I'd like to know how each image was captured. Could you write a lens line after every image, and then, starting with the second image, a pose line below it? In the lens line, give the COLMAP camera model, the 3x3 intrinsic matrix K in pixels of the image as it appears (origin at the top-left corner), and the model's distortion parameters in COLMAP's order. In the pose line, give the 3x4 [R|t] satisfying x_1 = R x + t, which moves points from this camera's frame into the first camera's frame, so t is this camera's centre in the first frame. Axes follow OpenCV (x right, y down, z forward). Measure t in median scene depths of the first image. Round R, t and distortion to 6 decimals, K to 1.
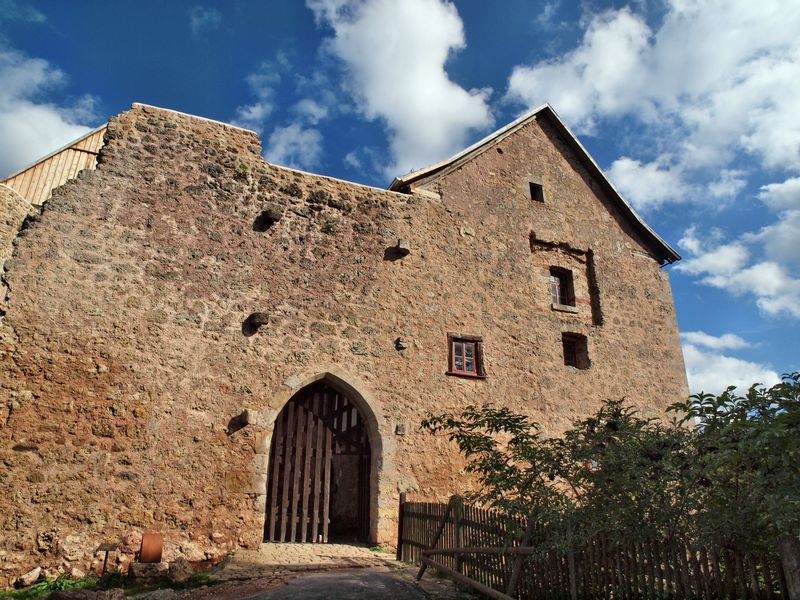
lens RADIAL K [[565.5, 0, 401.3], [0, 565.5, 296.0], [0, 0, 1]] dist [-0.117708, 0.090325]
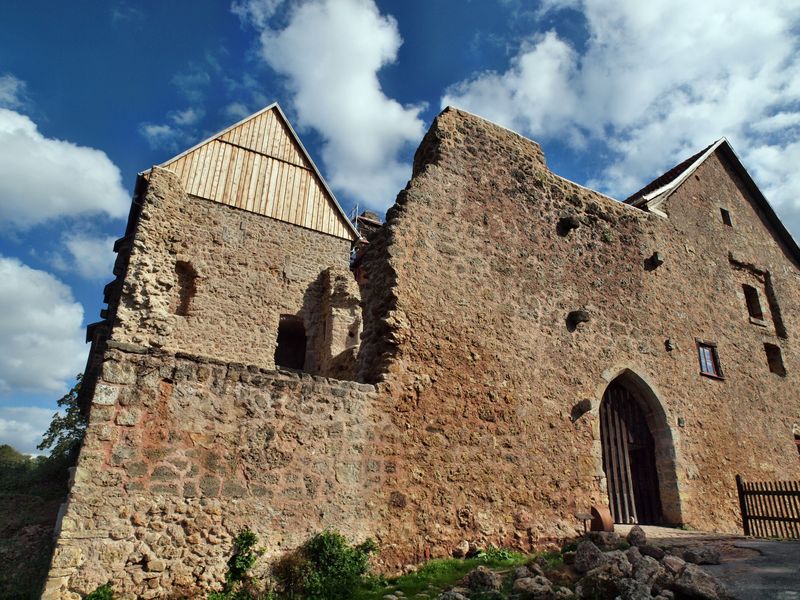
lens RADIAL K [[565.5, 0, 399.3], [0, 565.5, 298.2], [0, 0, 1]] dist [-0.117708, 0.090325]
pose [[0.995467, 0.051636, 0.079870, -0.674399], [-0.049961, 0.998490, -0.022821, 0.046051], [-0.080928, 0.018728, 0.996544, -0.048859]]
